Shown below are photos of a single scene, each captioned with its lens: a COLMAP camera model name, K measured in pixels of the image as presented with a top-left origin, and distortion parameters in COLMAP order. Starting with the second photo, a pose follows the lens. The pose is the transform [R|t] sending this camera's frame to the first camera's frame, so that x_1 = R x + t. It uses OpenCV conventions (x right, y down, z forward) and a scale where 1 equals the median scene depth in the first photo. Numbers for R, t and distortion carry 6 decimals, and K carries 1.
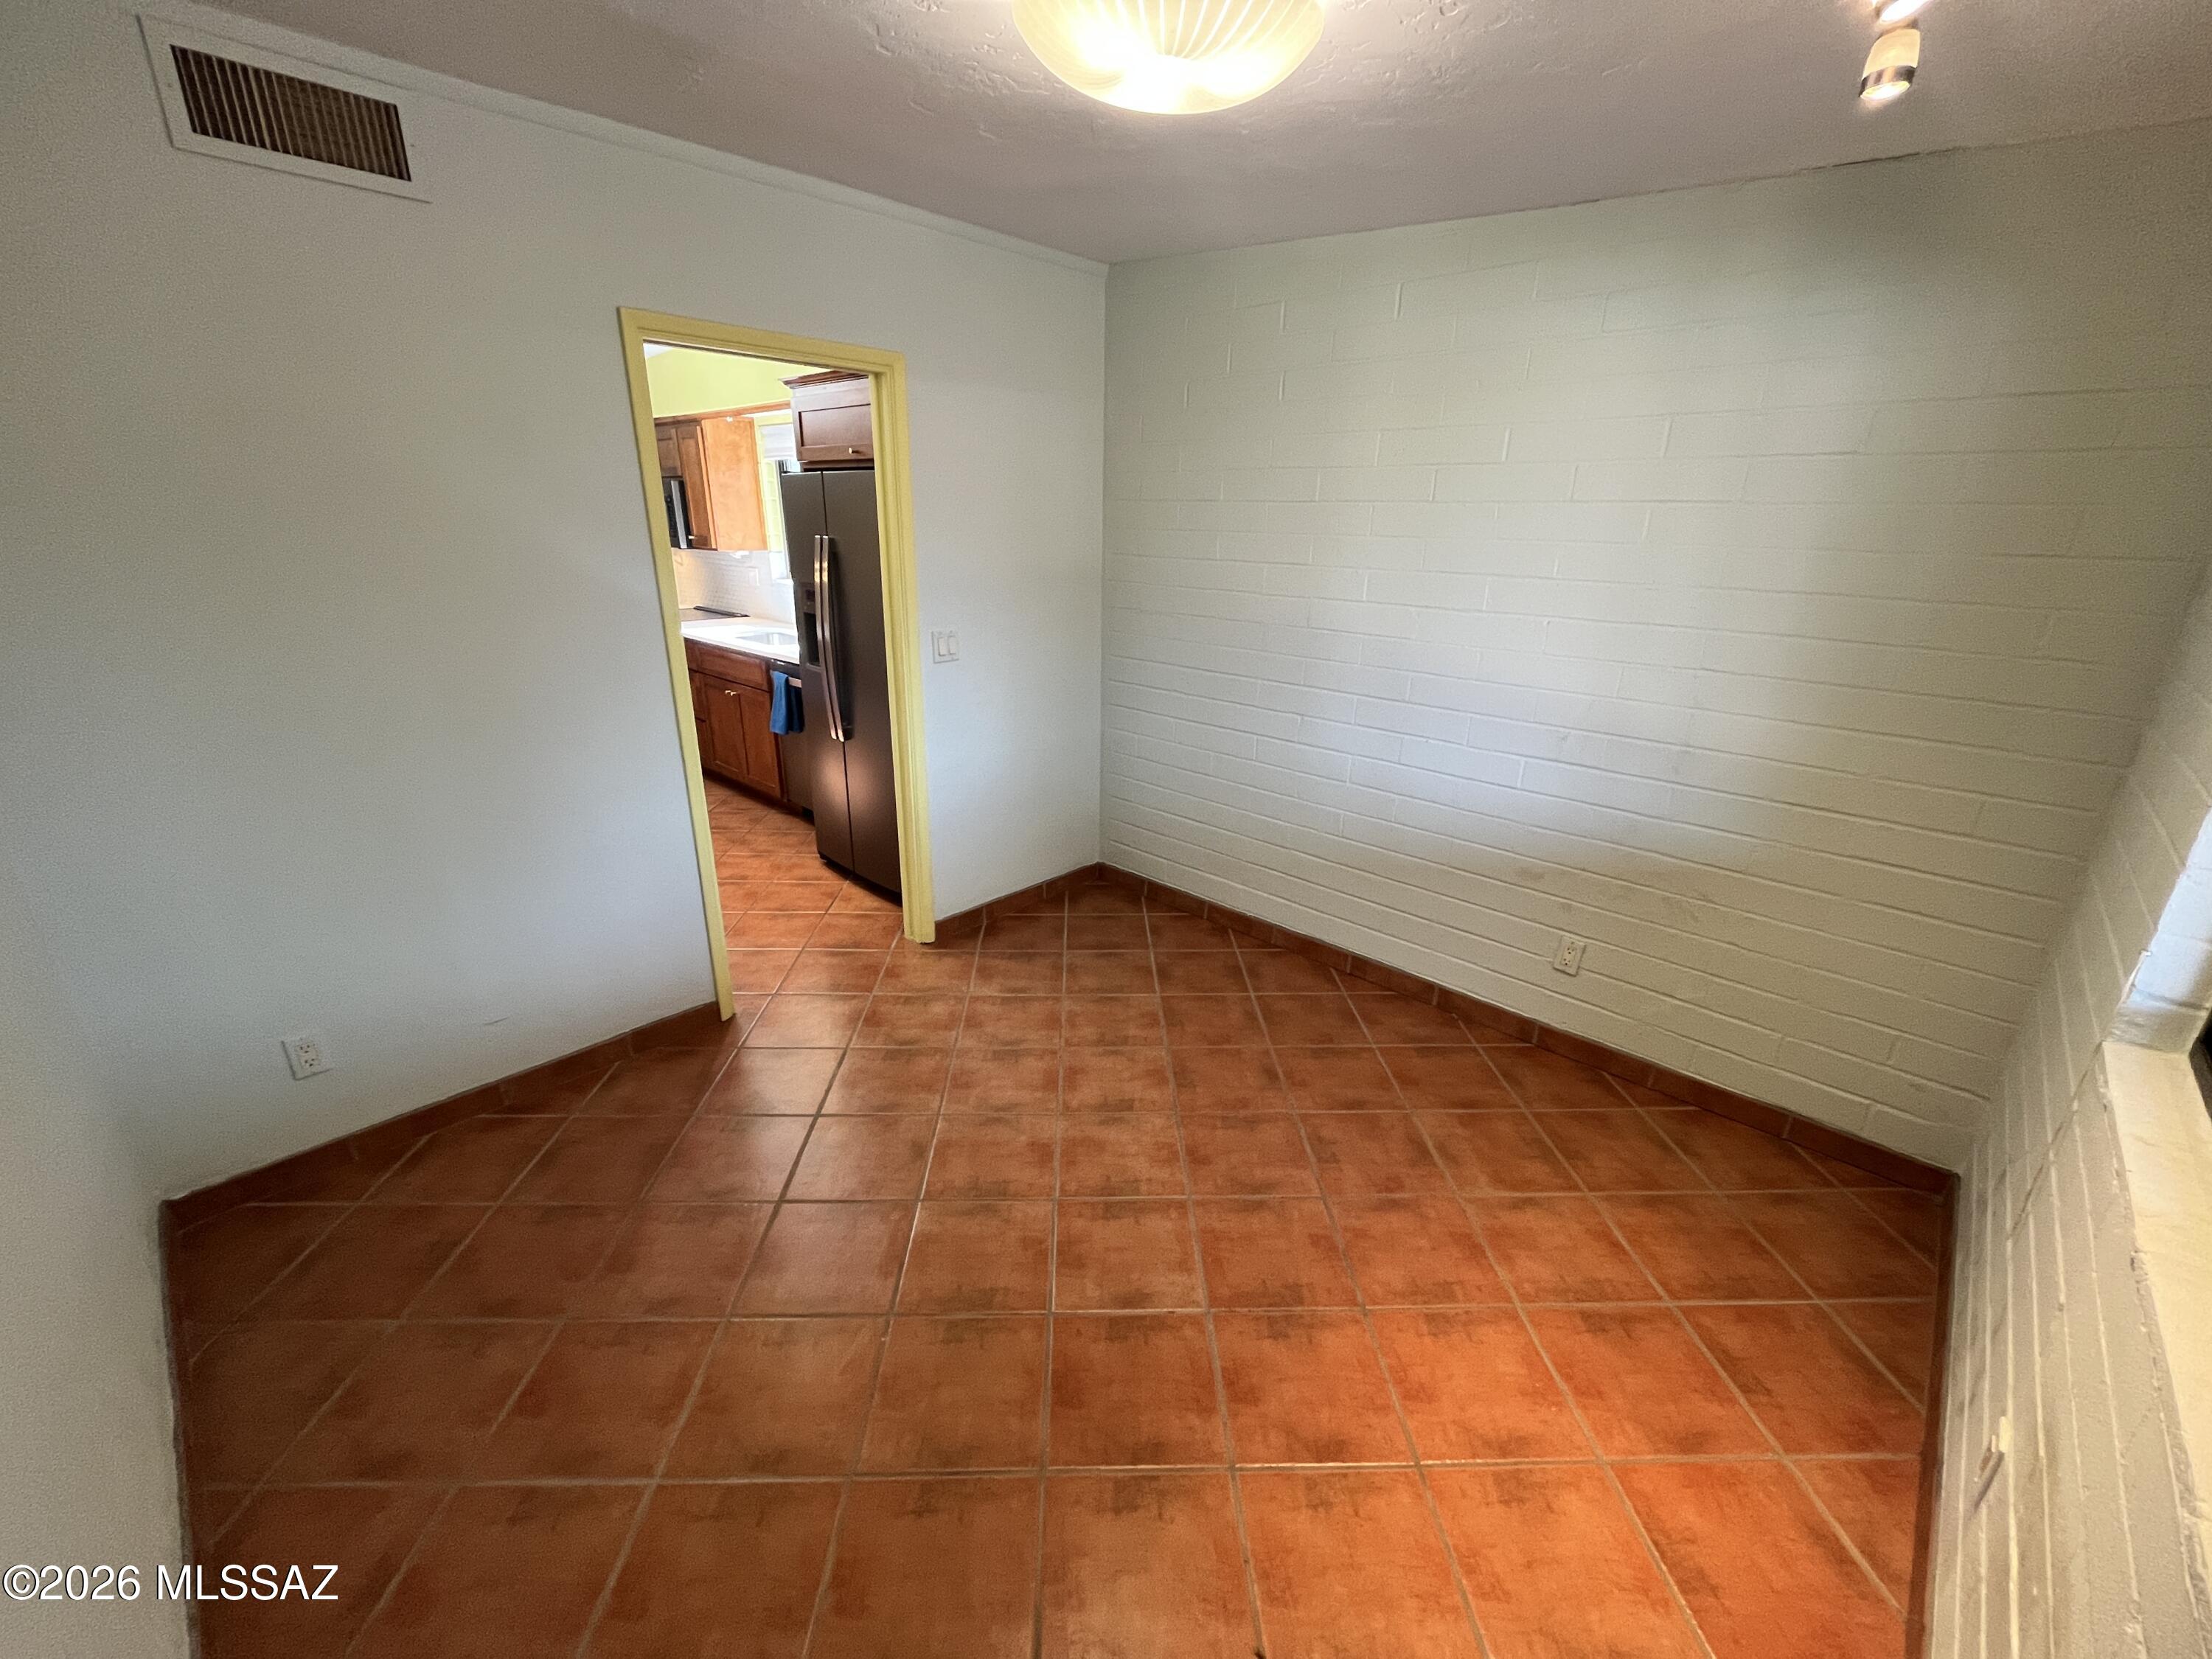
lens RADIAL K [[890.9, 0, 1110.5], [0, 890.9, 829.4], [0, 0, 1]] dist [-0.007115, 0.000756]
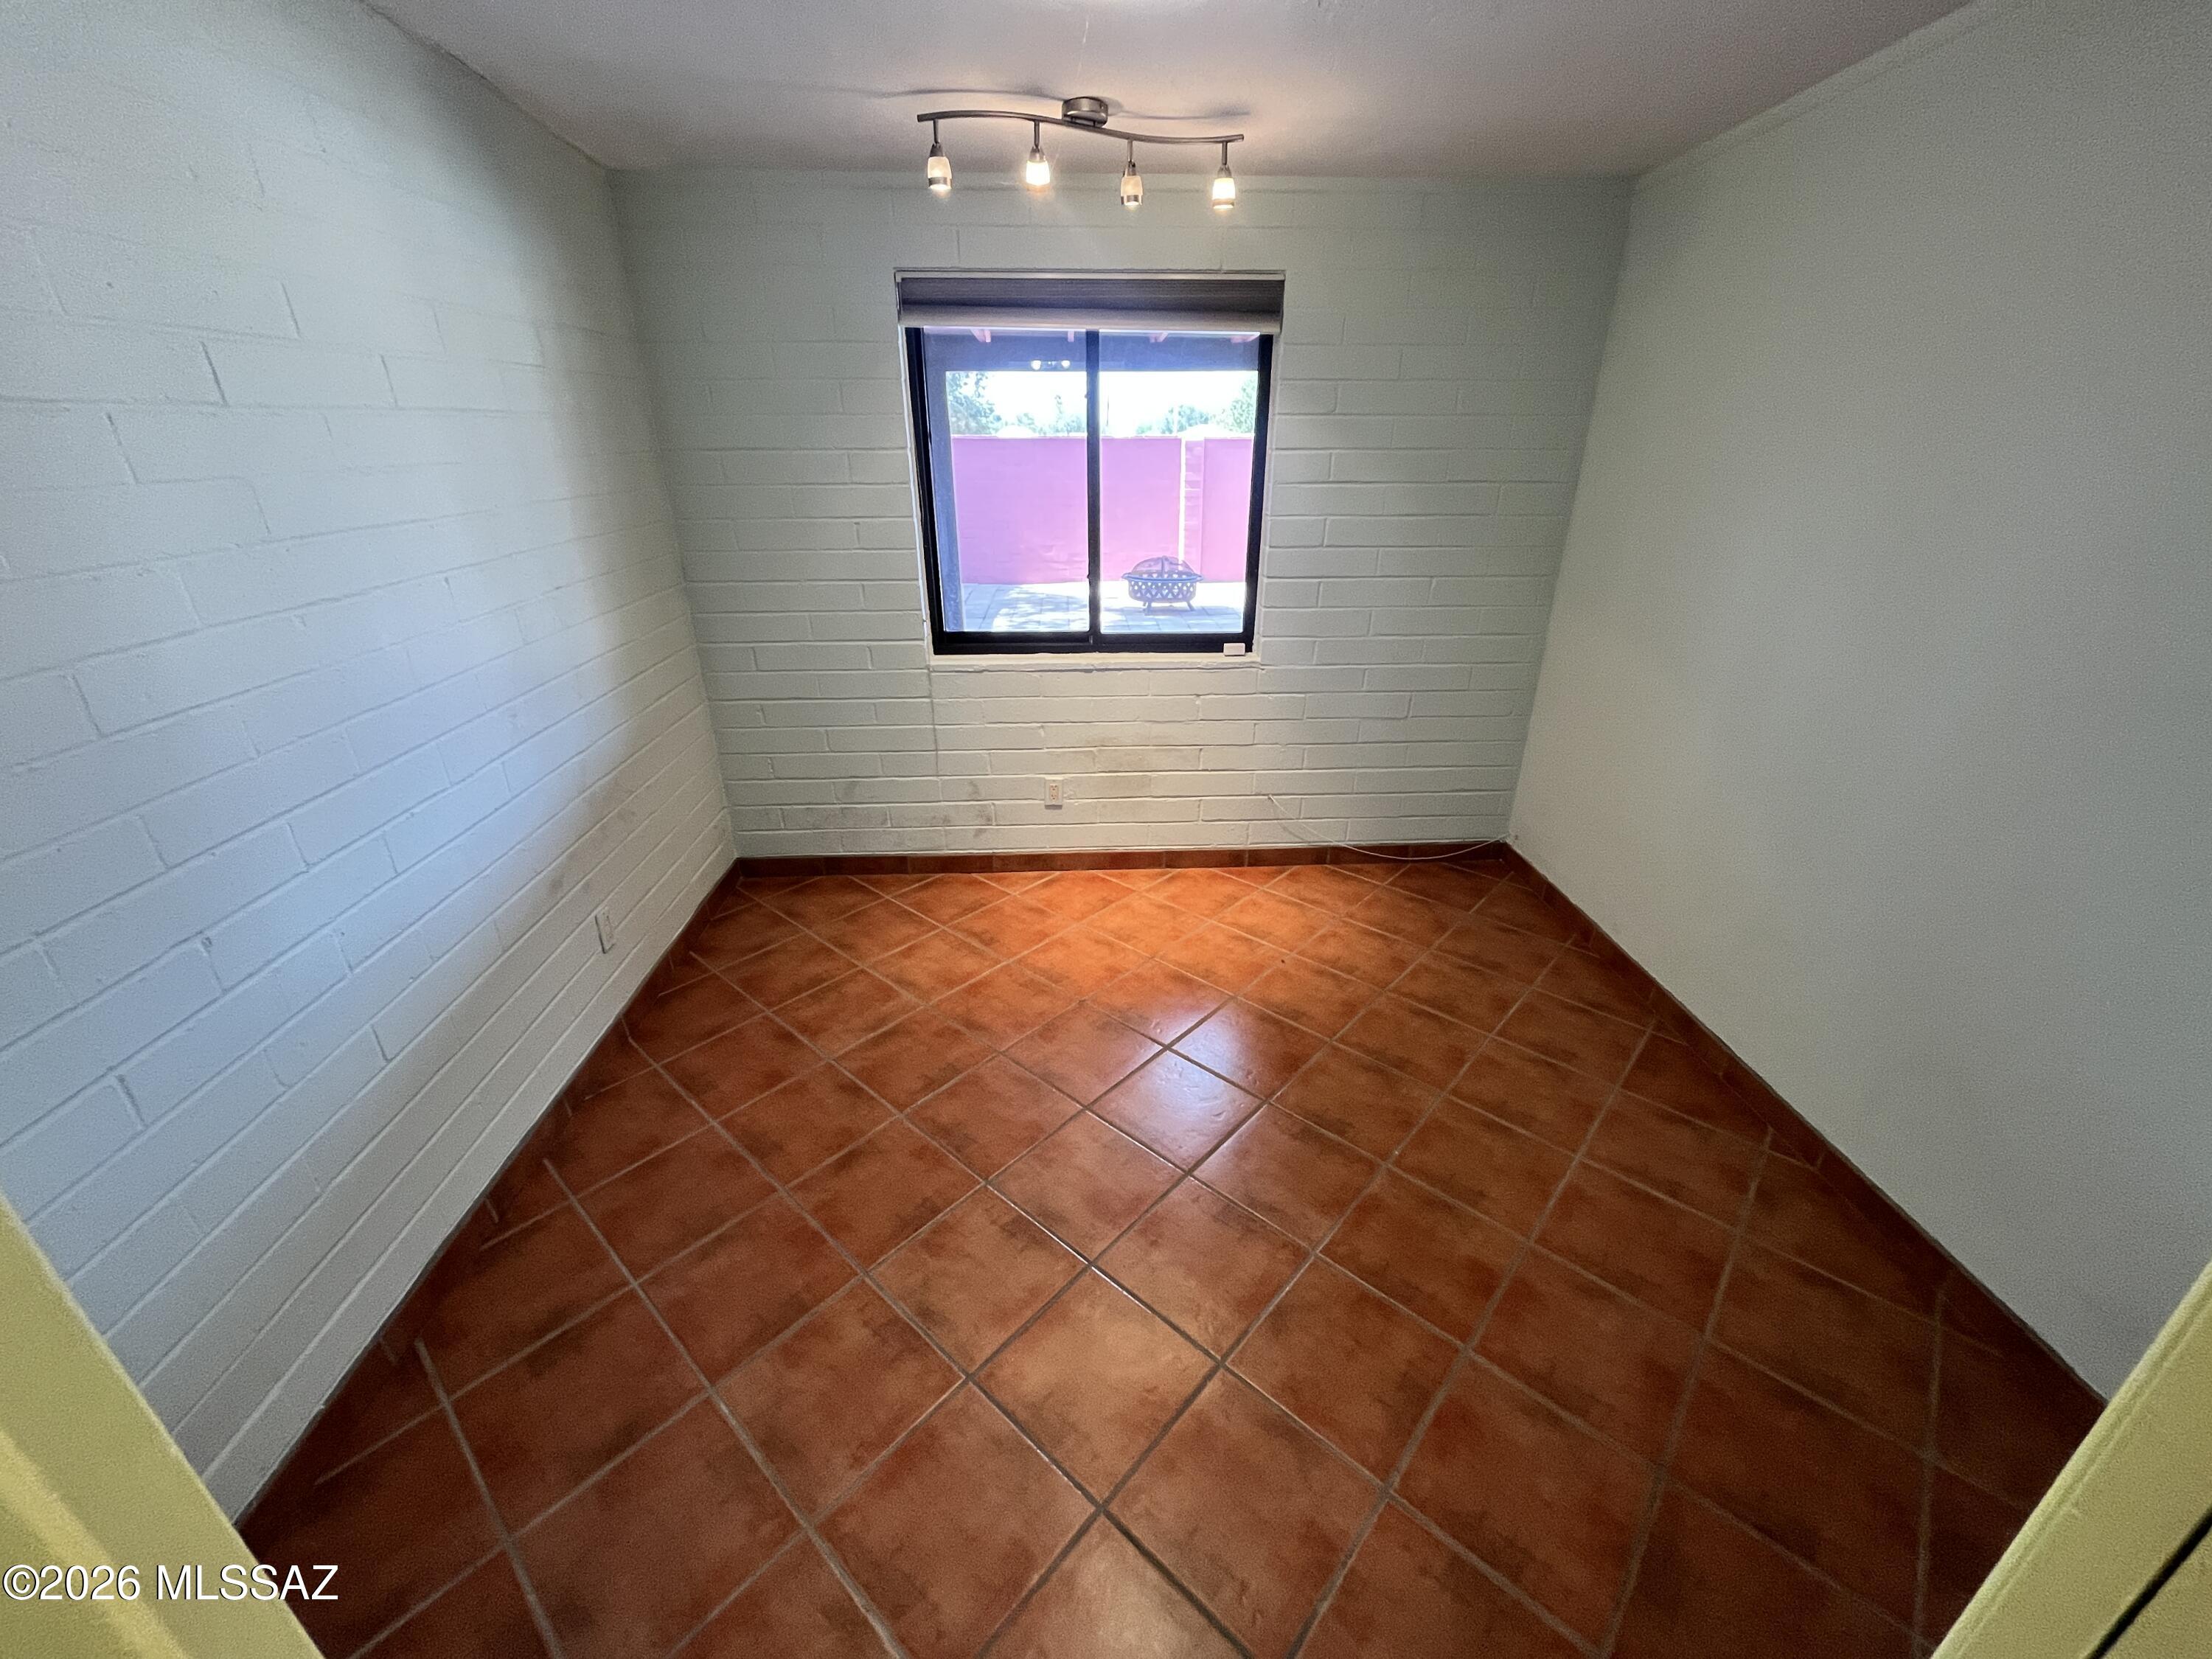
lens RADIAL K [[890.9, 0, 1113.4], [0, 890.9, 827.3], [0, 0, 1]] dist [-0.007115, 0.000756]
pose [[-0.724120, -0.298658, 0.621654, -0.470767], [0.213631, 0.759909, 0.613922, -0.459509], [-0.655753, 0.577358, -0.486463, 1.251304]]
